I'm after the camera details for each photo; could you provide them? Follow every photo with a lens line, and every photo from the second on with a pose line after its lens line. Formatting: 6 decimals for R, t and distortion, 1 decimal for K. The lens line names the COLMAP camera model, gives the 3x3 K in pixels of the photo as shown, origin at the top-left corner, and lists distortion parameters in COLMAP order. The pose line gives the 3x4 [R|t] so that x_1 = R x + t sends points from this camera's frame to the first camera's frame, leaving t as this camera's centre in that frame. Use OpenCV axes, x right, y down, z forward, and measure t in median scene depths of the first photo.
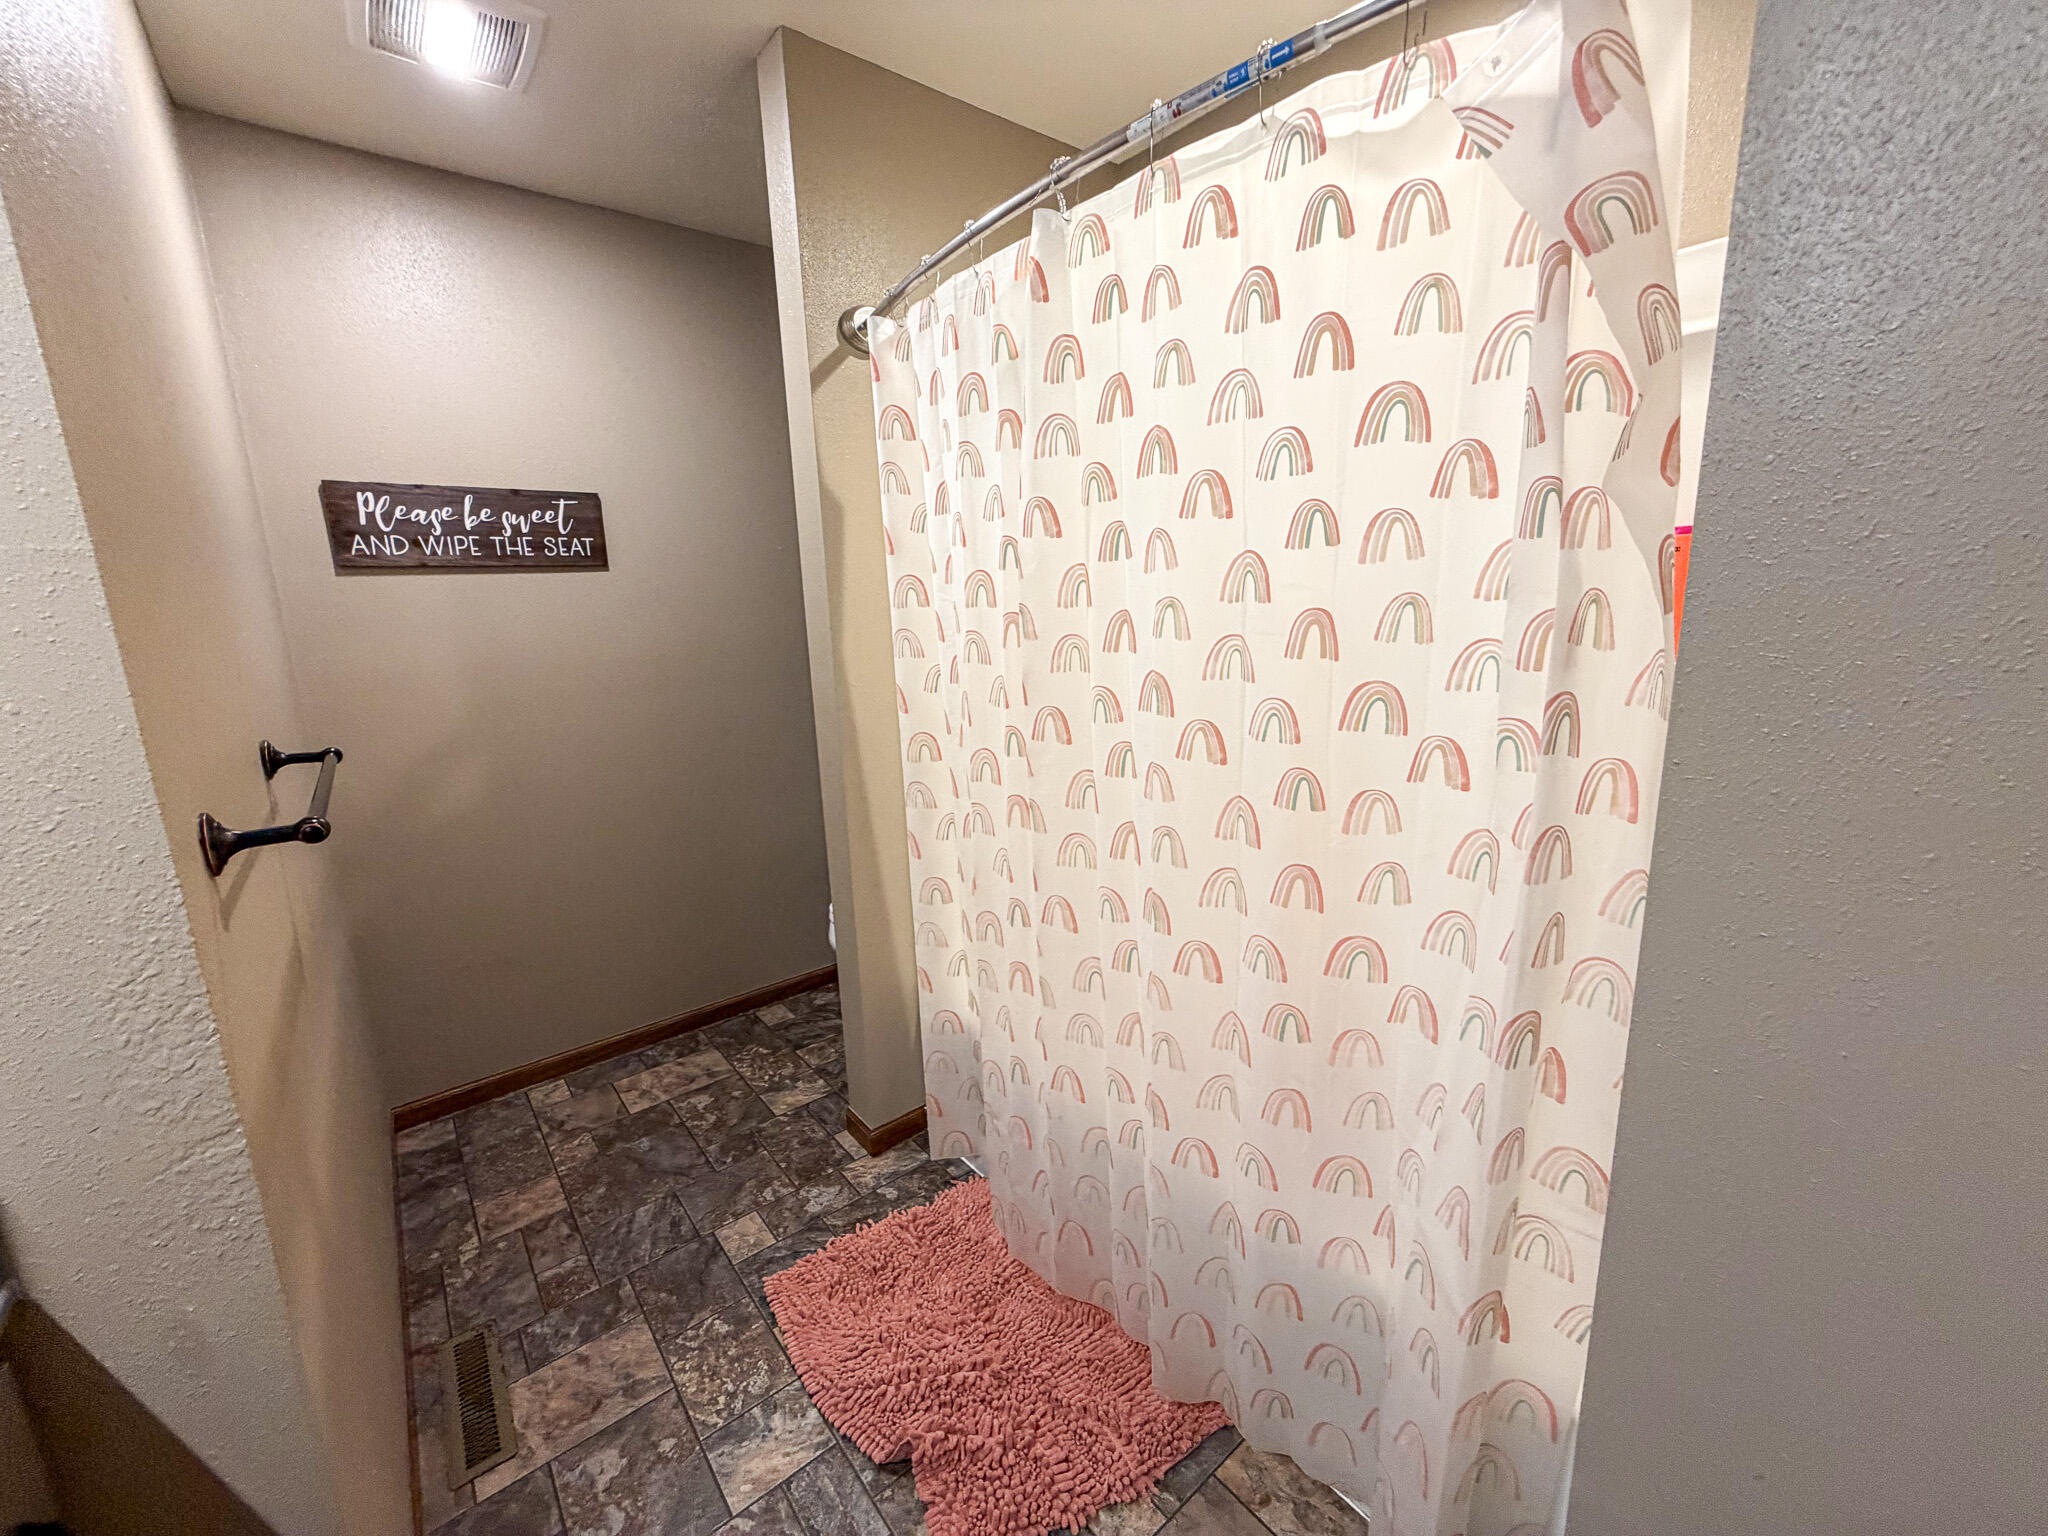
lens RADIAL K [[818.1, 0, 1014.6], [0, 818.1, 767.6], [0, 0, 1]] dist [-0.001855, 0.000184]
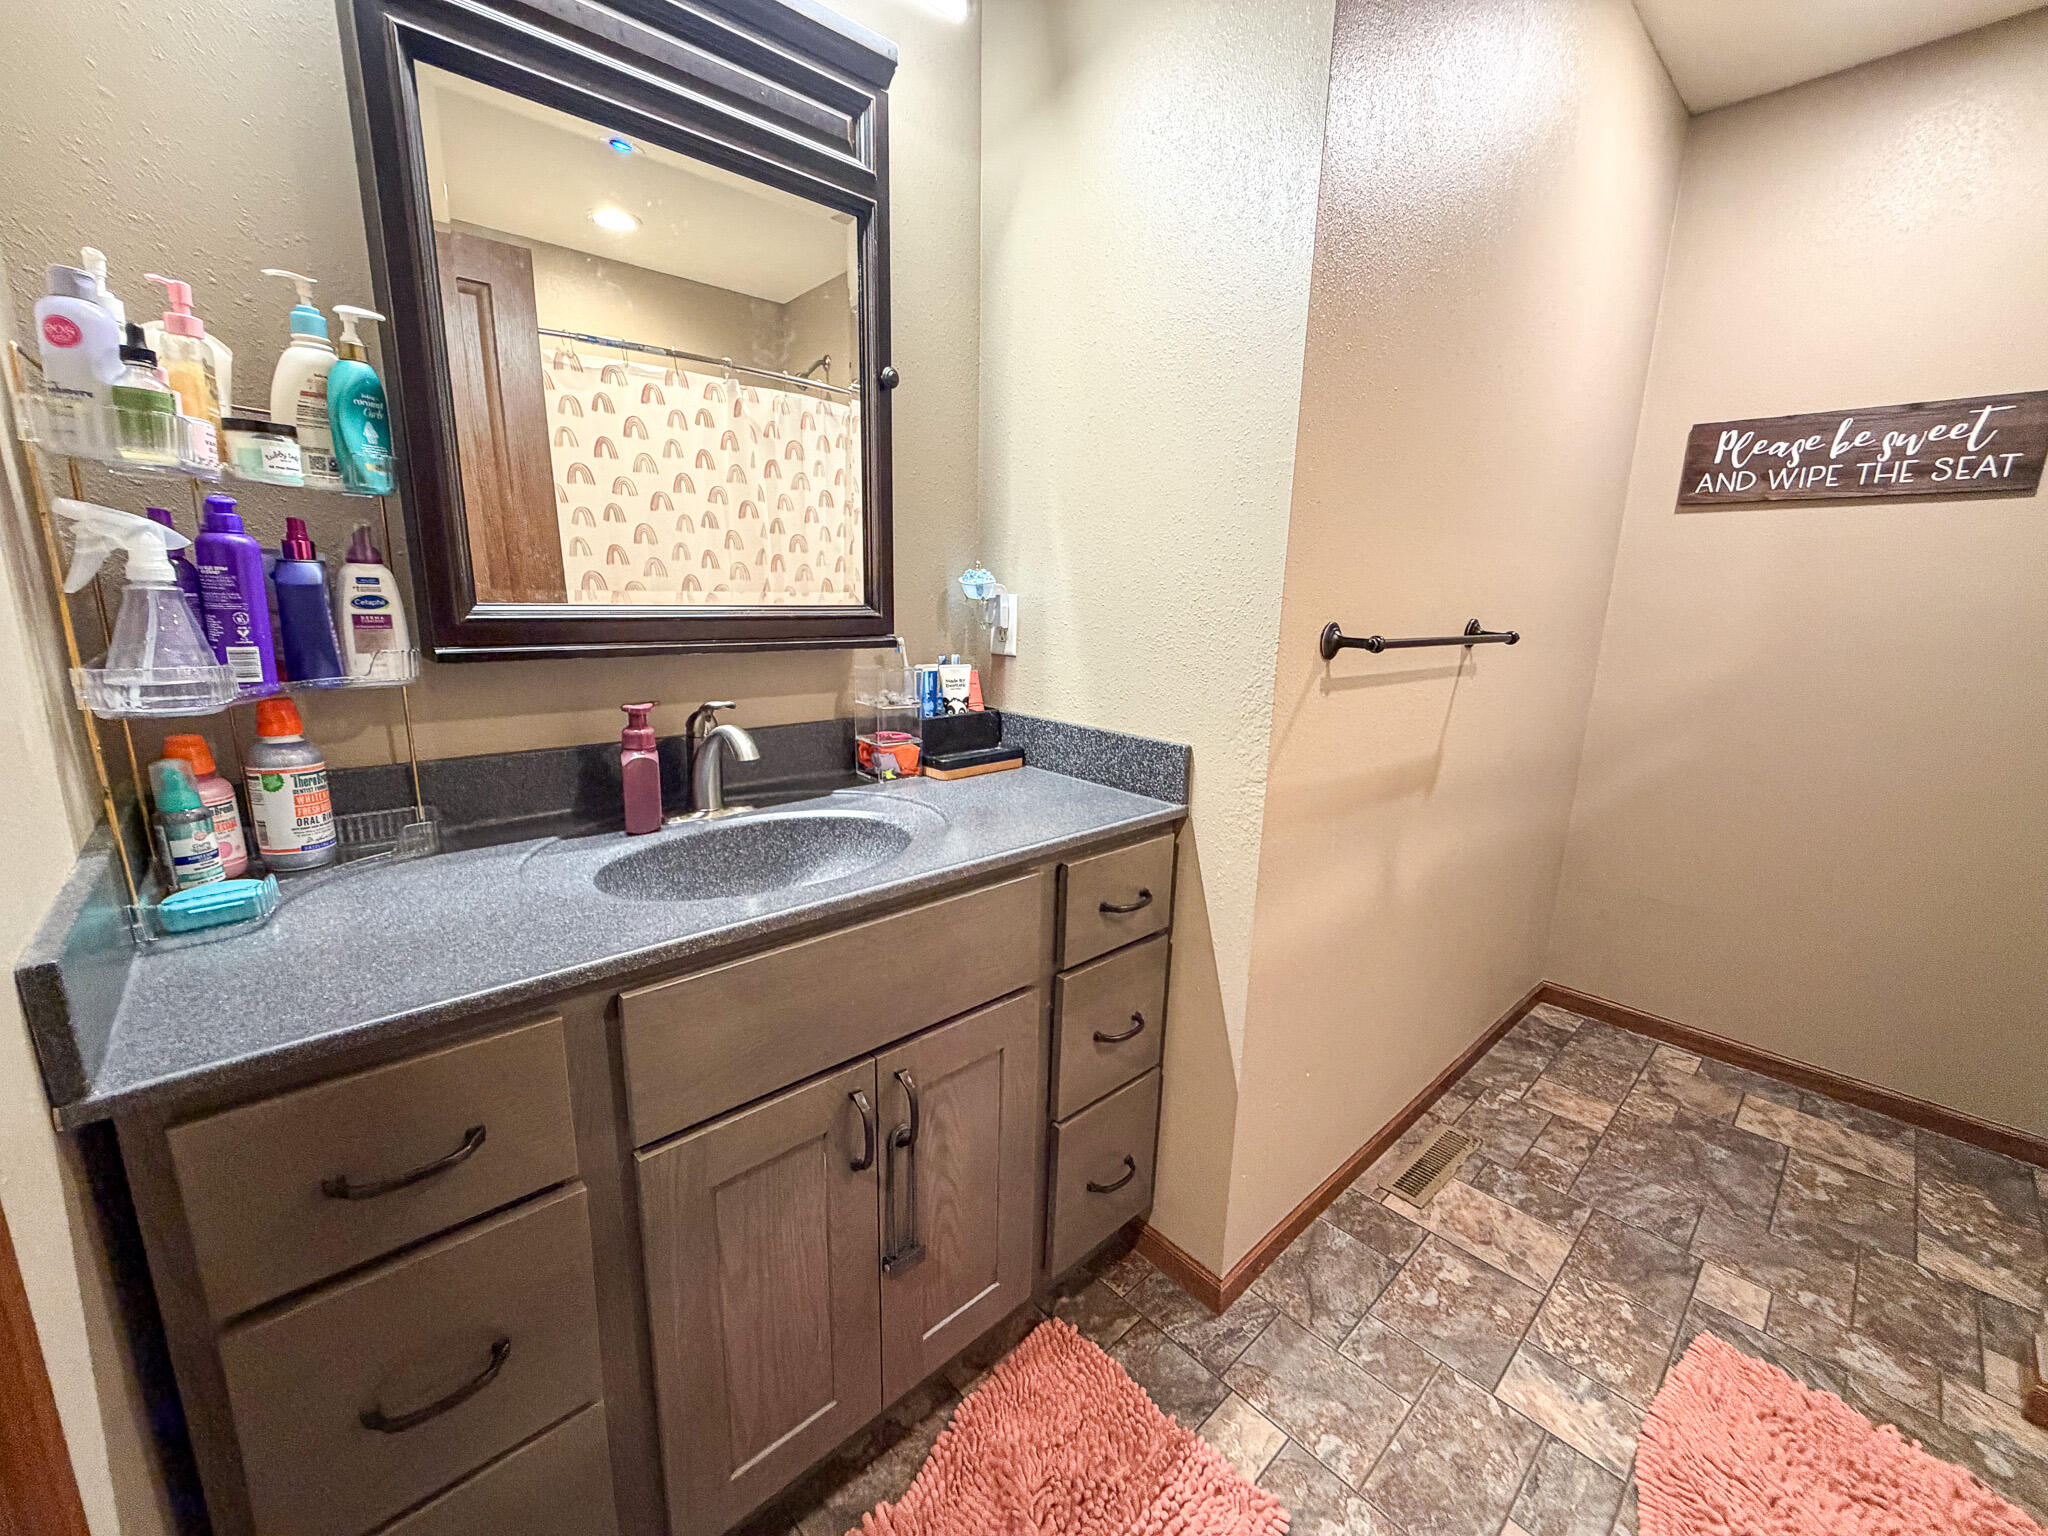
lens RADIAL K [[818.1, 0, 1017.2], [0, 818.1, 767.3], [0, 0, 1]] dist [-0.001855, 0.000184]
pose [[0.065345, 0.249940, -0.966054, 0.280926], [-0.226724, 0.946521, 0.229551, 0.040040], [0.971765, 0.204027, 0.118518, 0.082982]]
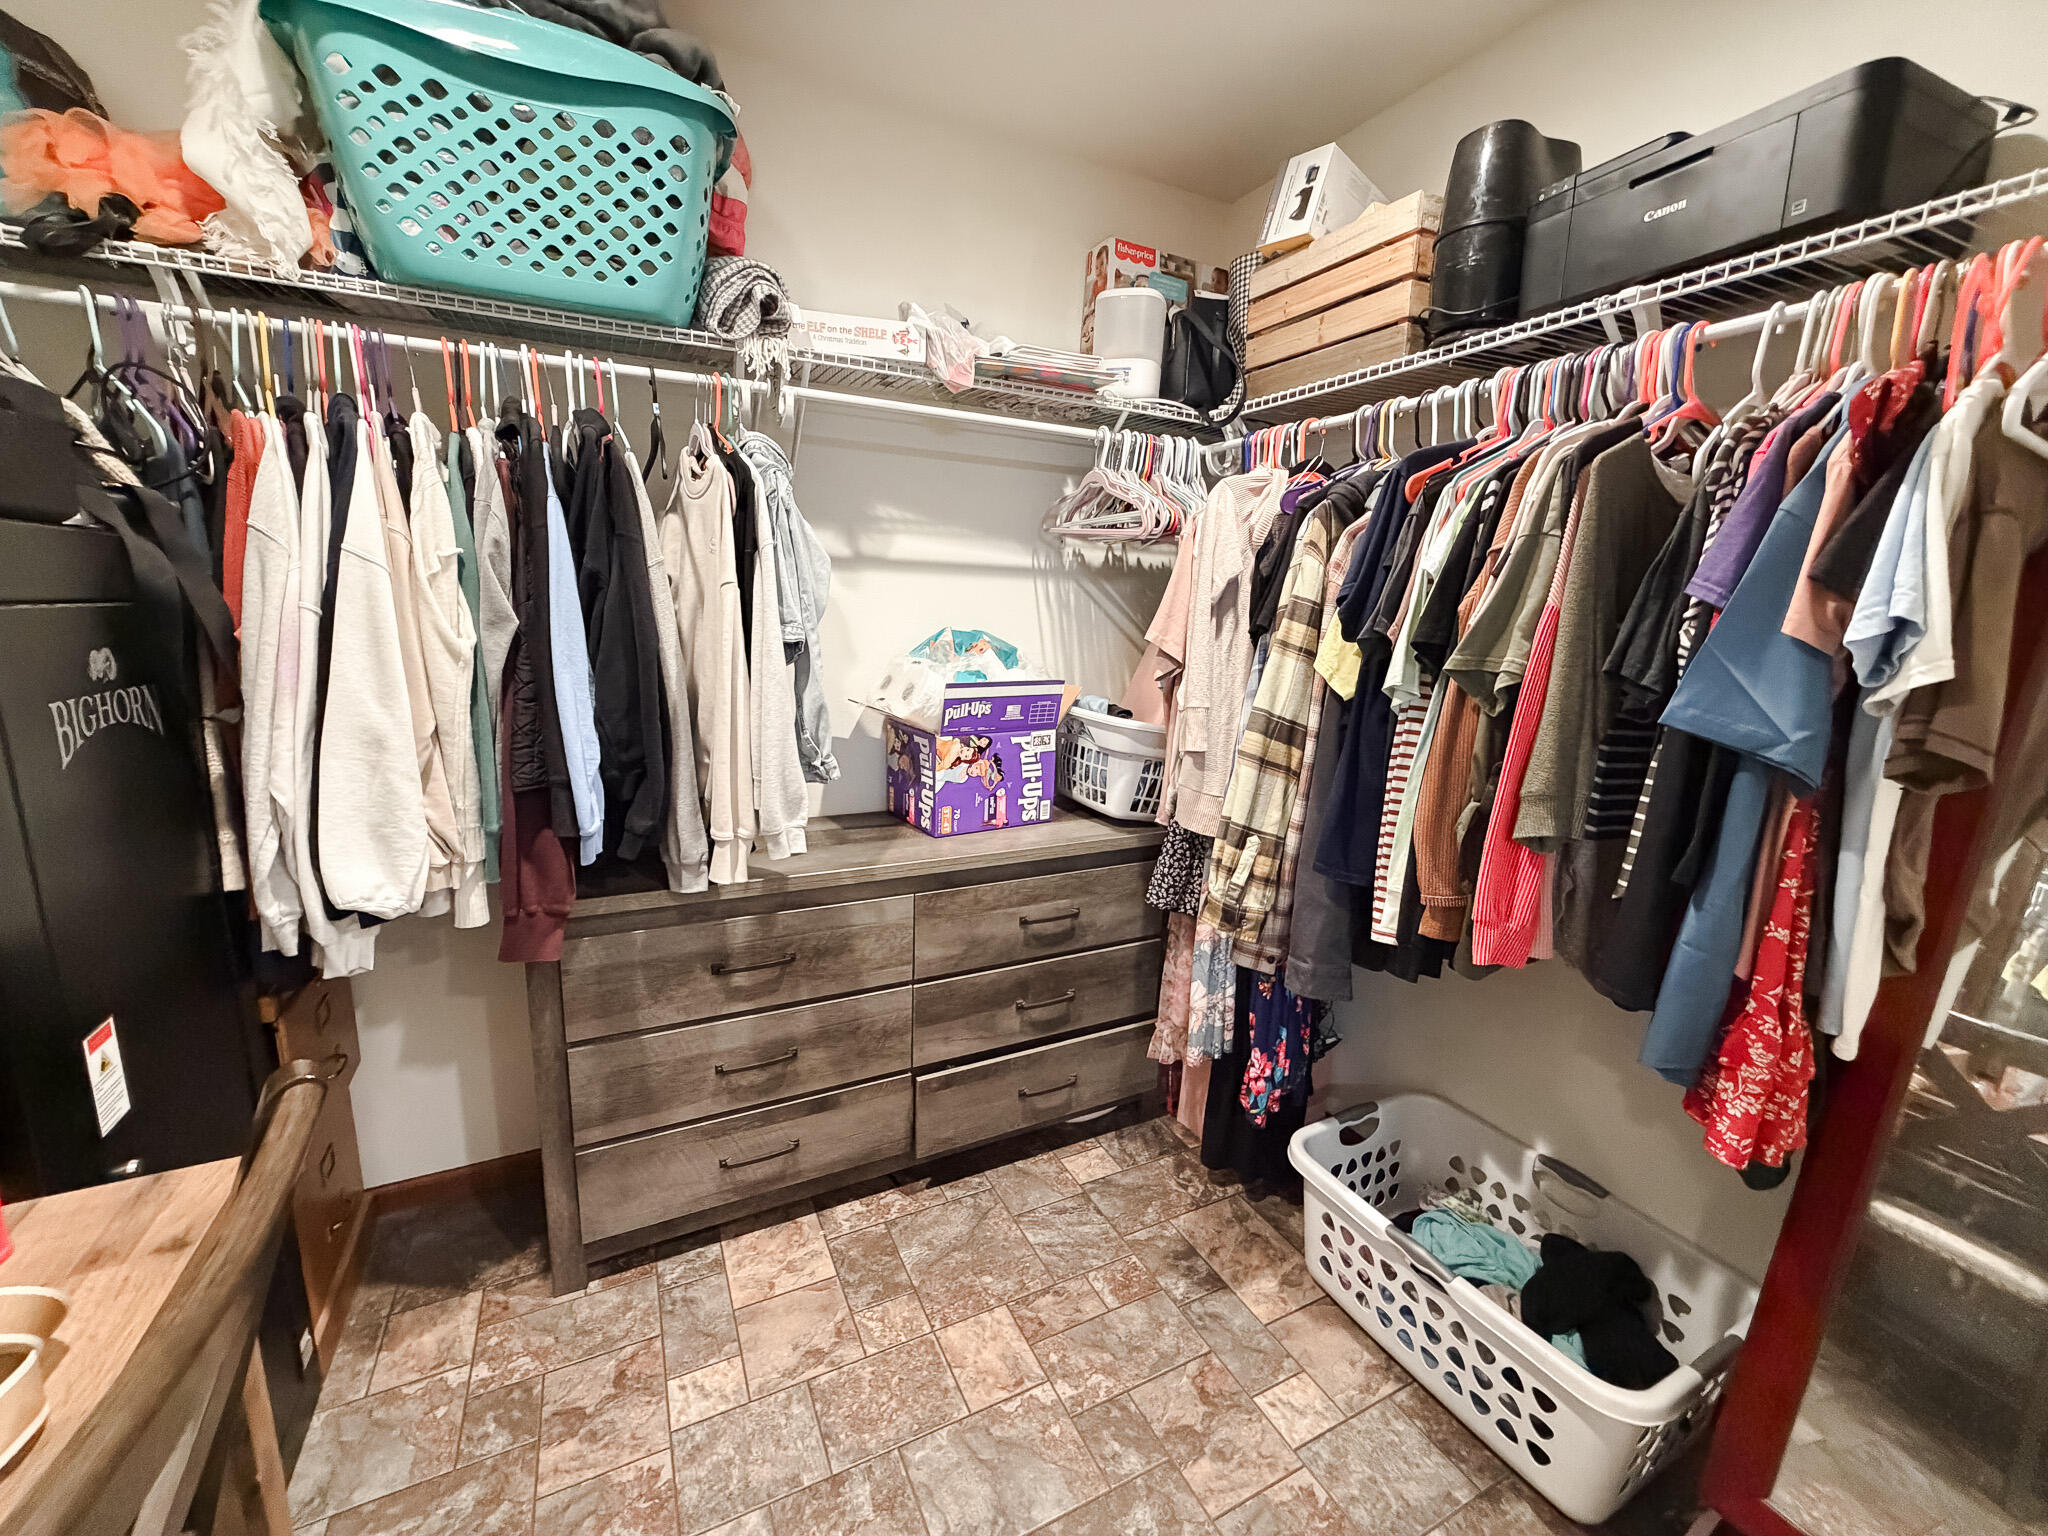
lens RADIAL K [[818.1, 0, 1015.9], [0, 818.1, 765.3], [0, 0, 1]] dist [-0.001855, 0.000184]
pose [[0.212139, -0.143744, 0.966610, -1.306785], [0.164724, 0.980230, 0.109618, -0.095075], [-0.963257, 0.135969, 0.231623, 0.742112]]
